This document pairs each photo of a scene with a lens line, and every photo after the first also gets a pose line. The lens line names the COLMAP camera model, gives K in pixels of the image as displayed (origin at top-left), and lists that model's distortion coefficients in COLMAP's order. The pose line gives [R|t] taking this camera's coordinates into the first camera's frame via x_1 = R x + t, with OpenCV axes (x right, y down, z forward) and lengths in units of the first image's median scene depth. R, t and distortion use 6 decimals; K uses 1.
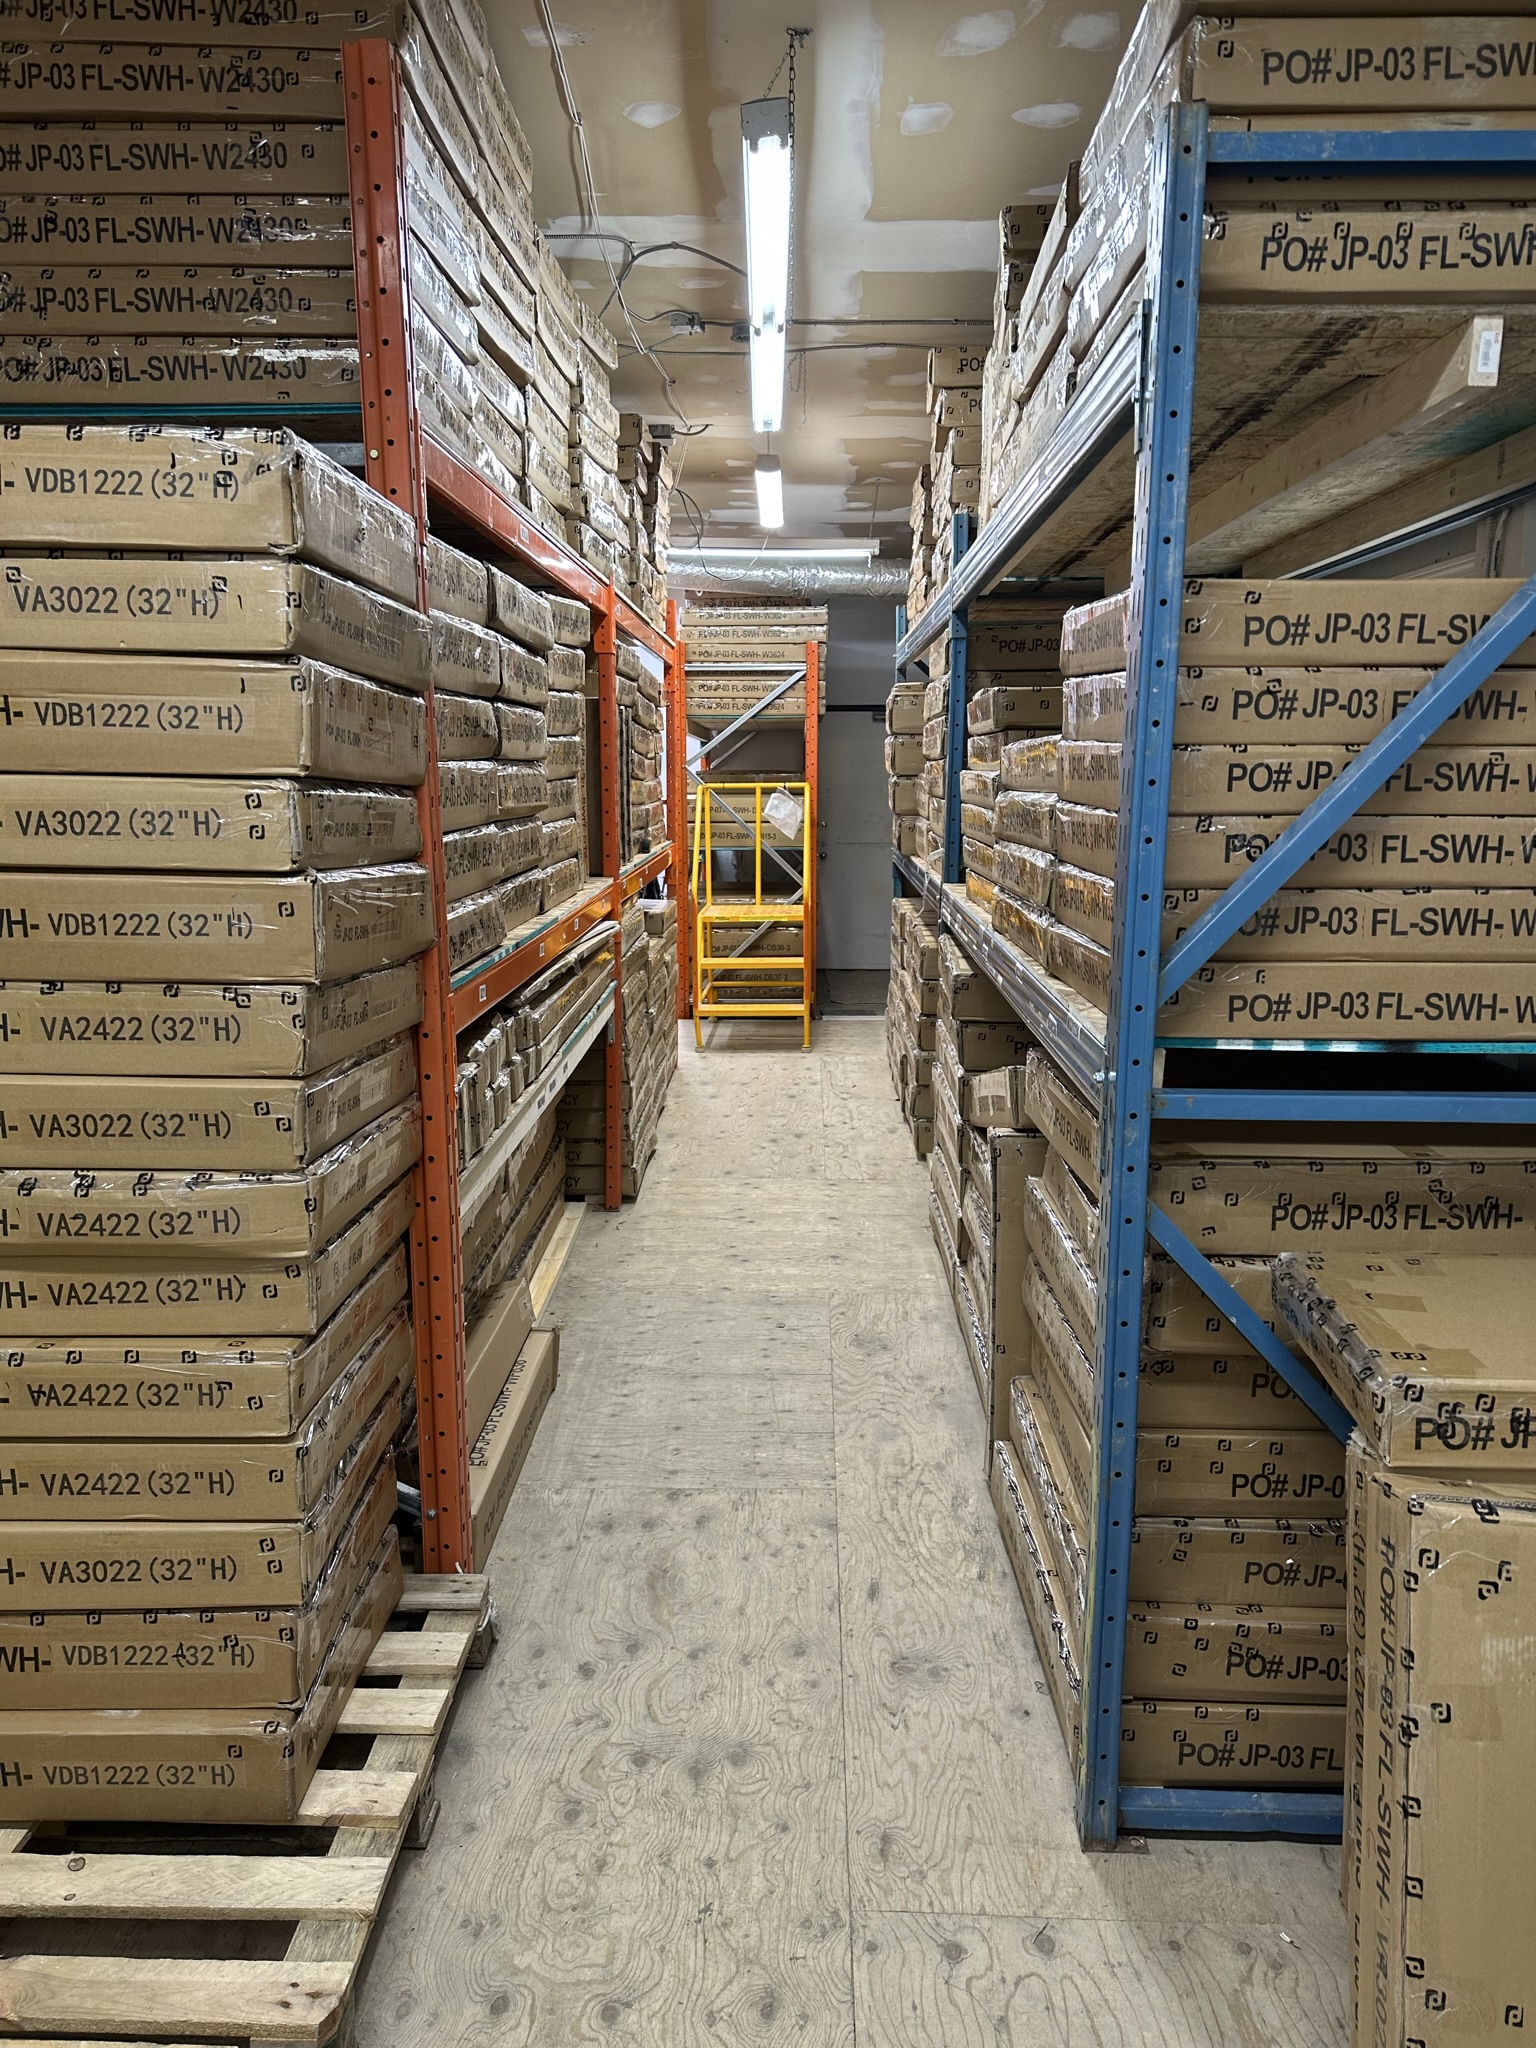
lens RADIAL K [[1443.6, 0, 772.8], [0, 1443.6, 1027.7], [0, 0, 1]] dist [0.036818, -0.023285]
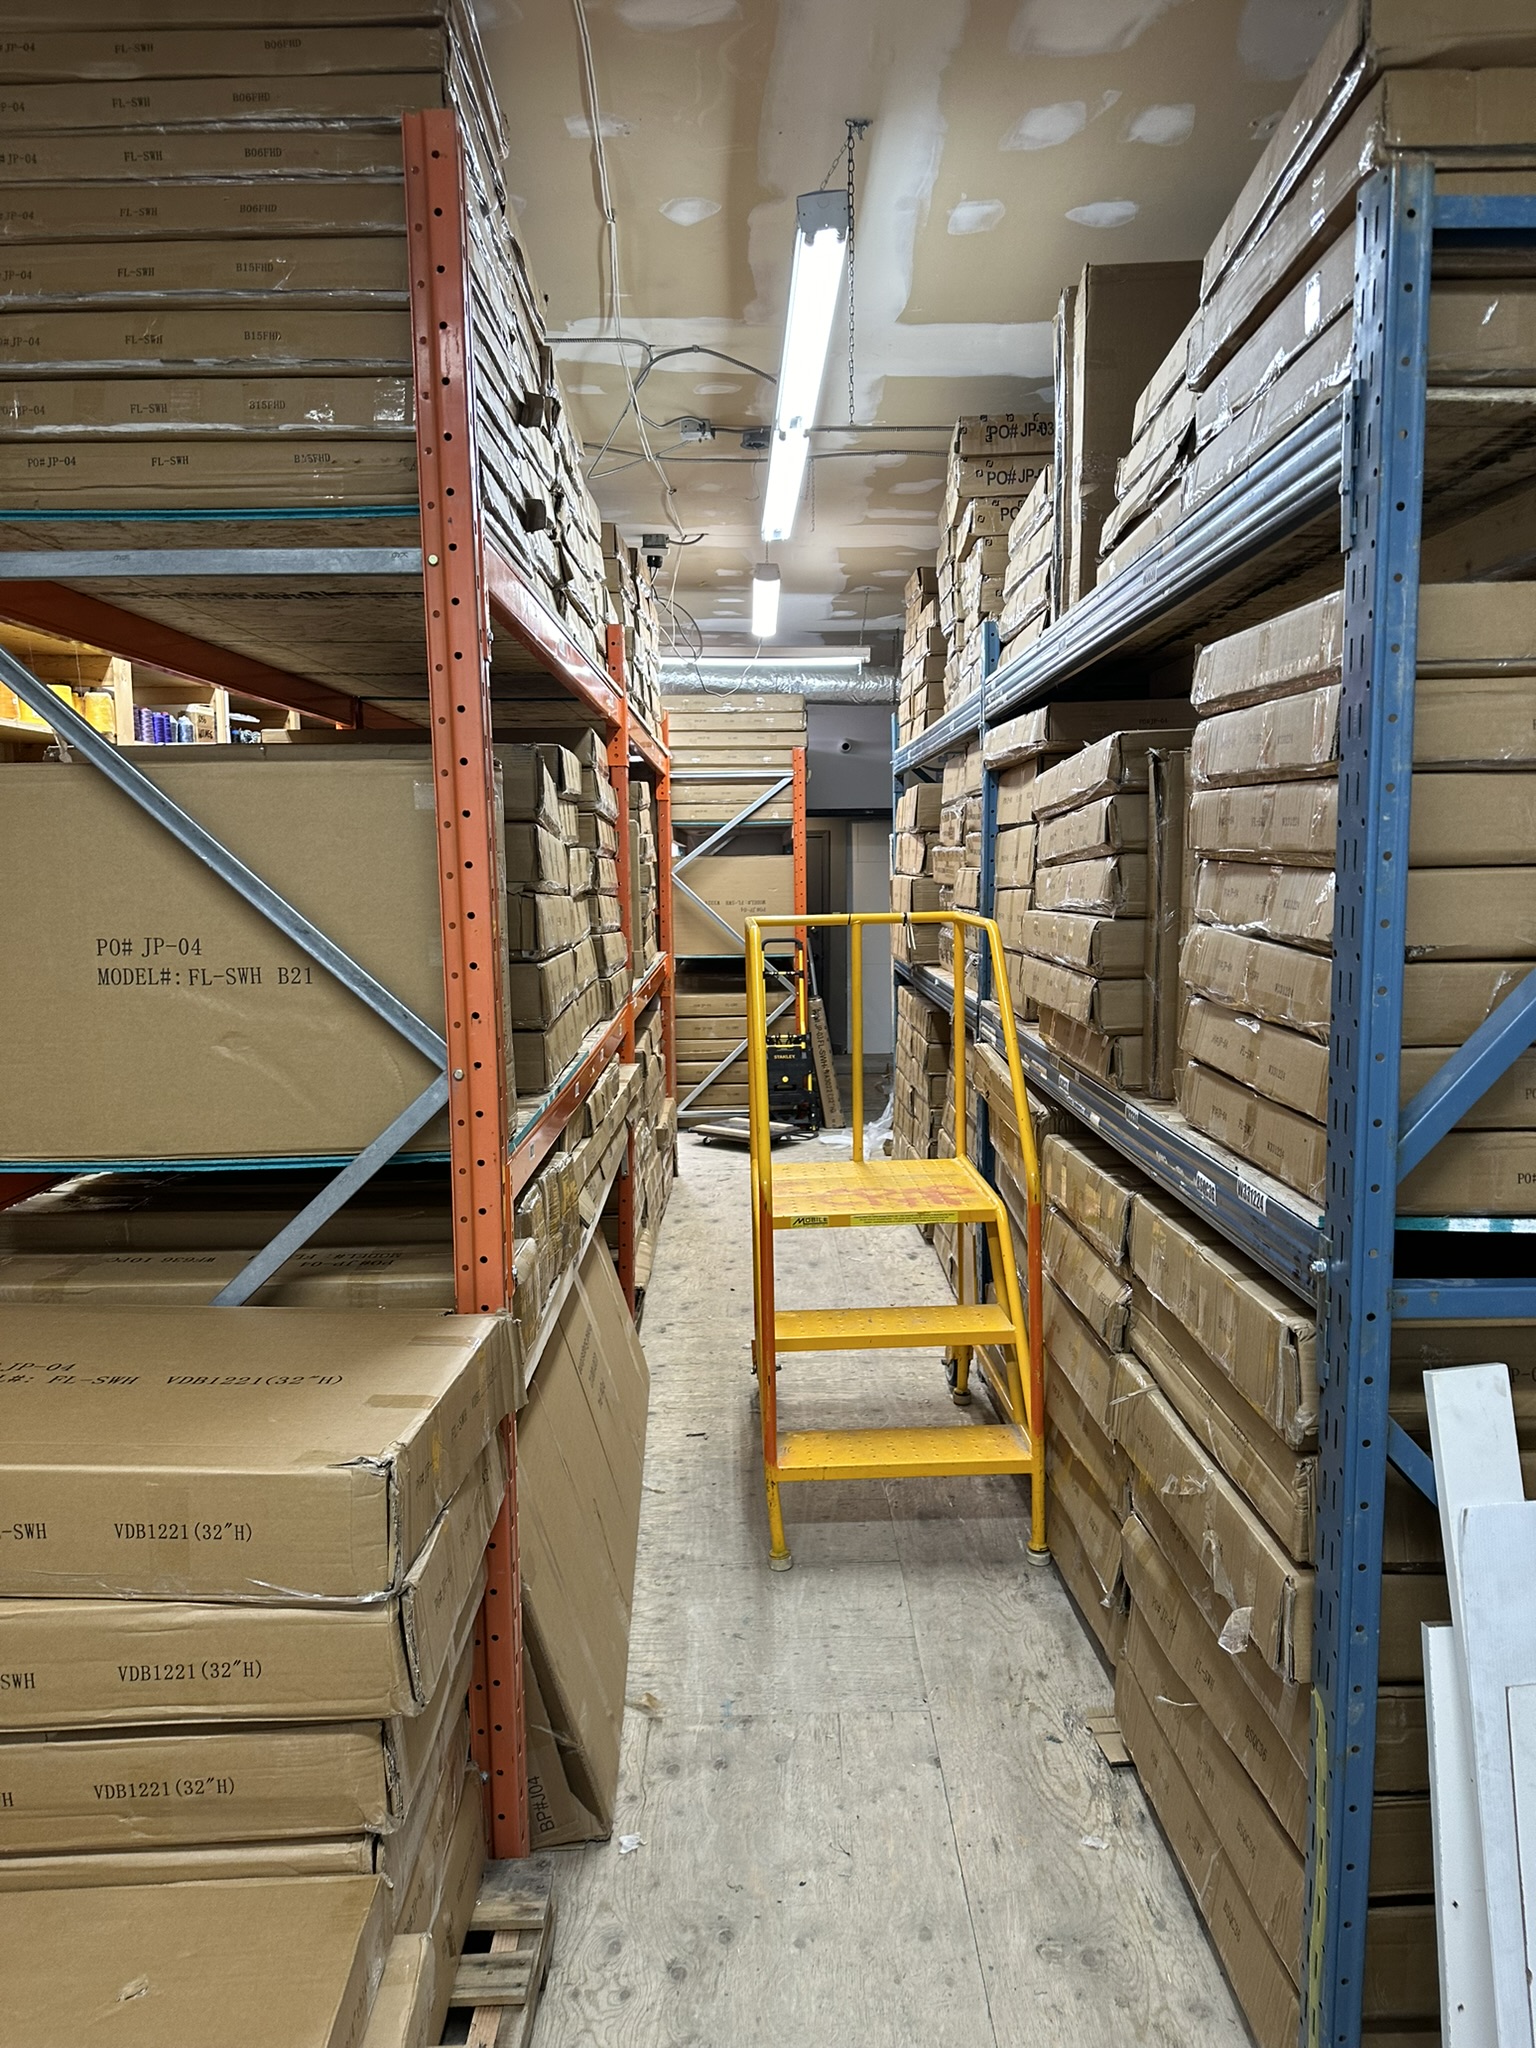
lens RADIAL K [[1443.6, 0, 767.0], [0, 1443.6, 1023.0], [0, 0, 1]] dist [0.036818, -0.023285]
pose [[0.999131, -0.016859, 0.038116, -0.075853], [0.019502, 0.997353, -0.070052, -0.033211], [-0.036834, 0.070735, 0.996815, 0.092016]]
